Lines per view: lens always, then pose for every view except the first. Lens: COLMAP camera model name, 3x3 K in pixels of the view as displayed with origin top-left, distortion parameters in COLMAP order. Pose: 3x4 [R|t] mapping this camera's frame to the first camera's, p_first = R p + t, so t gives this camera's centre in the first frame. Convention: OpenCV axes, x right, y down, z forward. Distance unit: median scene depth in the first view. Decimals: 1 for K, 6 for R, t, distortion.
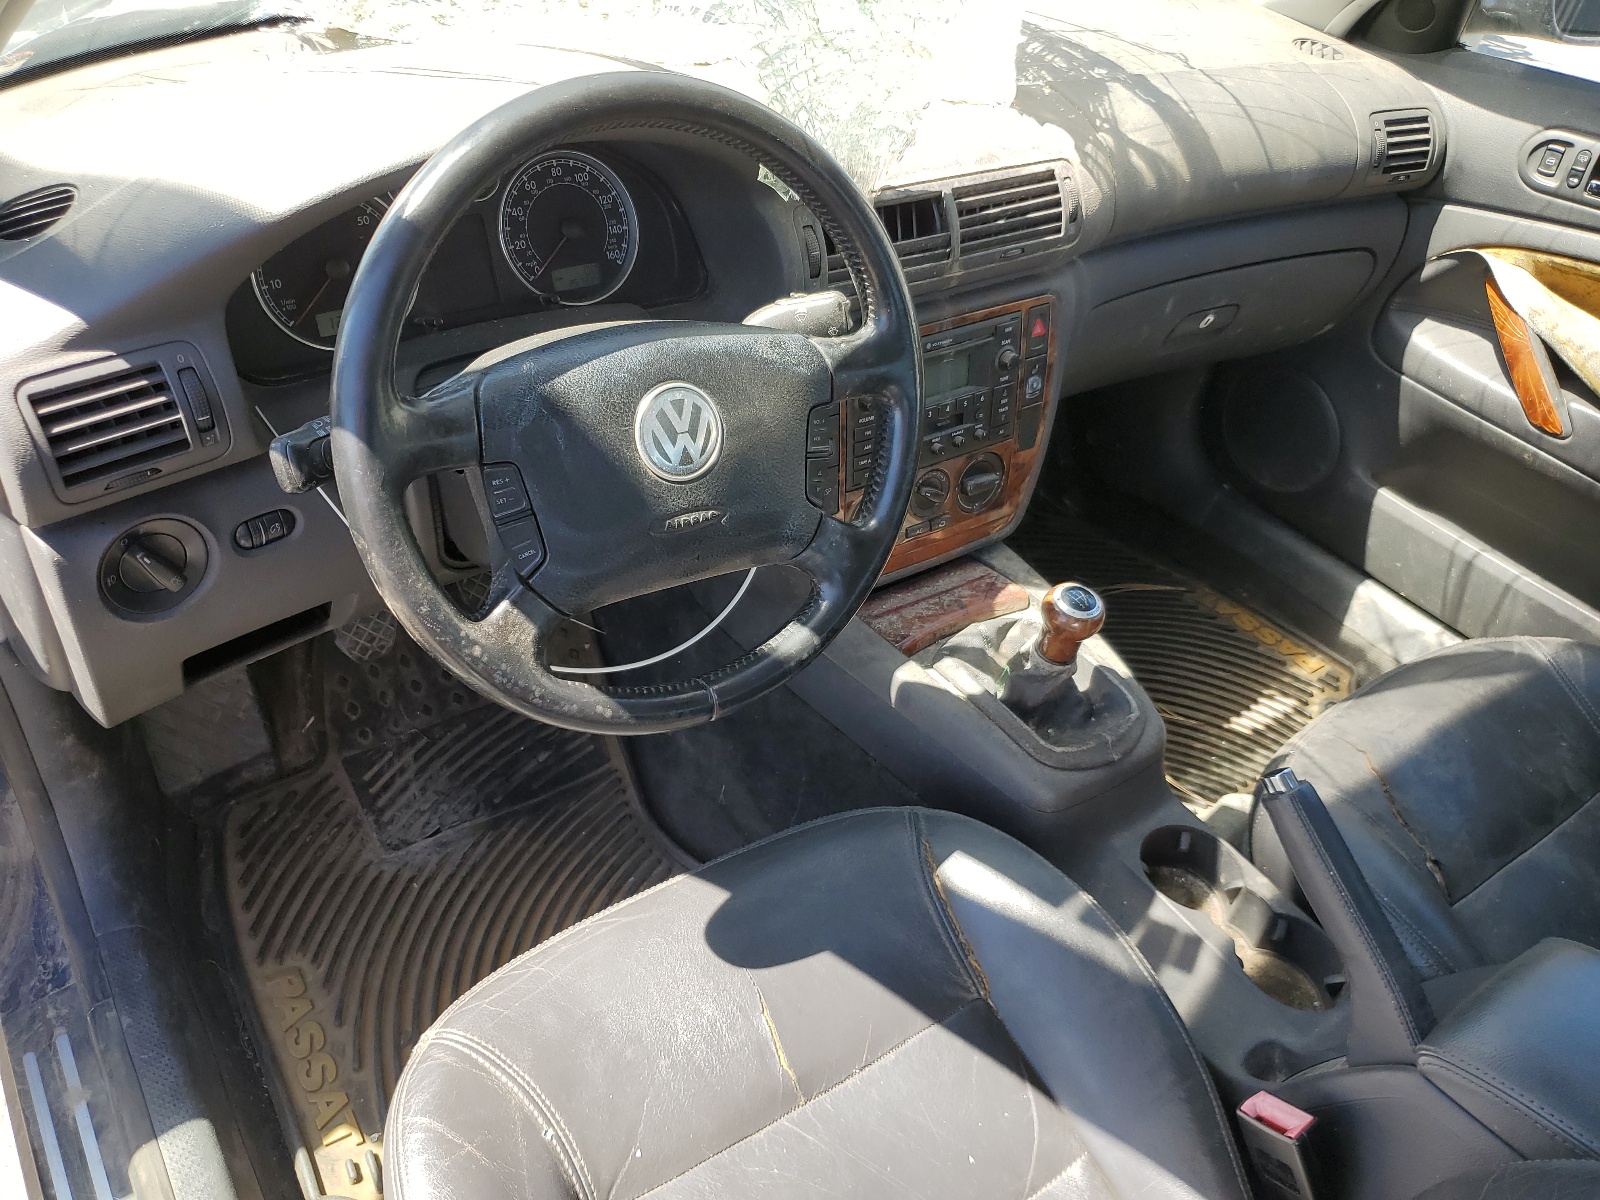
lens RADIAL K [[1216.7, 0, 800.0], [0, 1216.7, 600.0], [0, 0, 1]] dist [-0.010826, -0.002697]
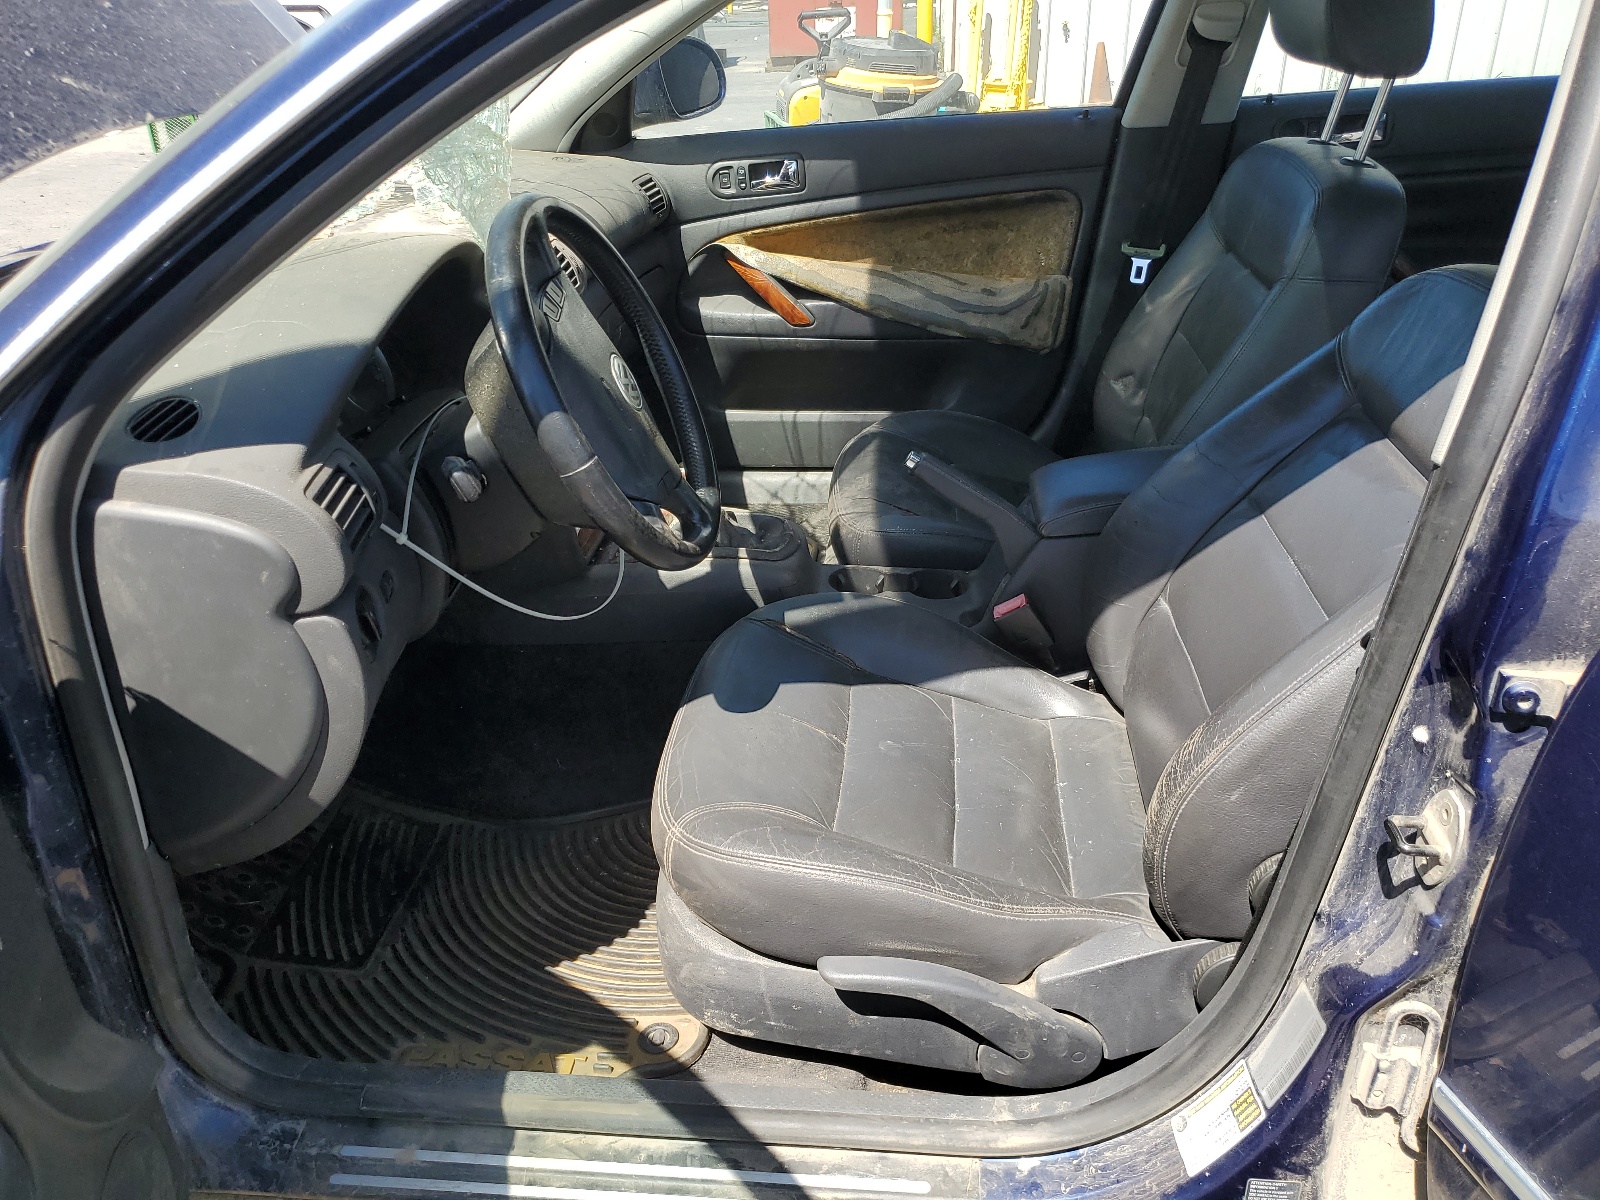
lens RADIAL K [[1216.7, 0, 800.0], [0, 1216.7, 600.0], [0, 0, 1]] dist [-0.010826, -0.002697]
pose [[0.636066, -0.460522, 0.619144, -0.597062], [0.548263, 0.834338, 0.057338, 0.078978], [-0.542981, 0.302983, 0.783181, -0.188192]]
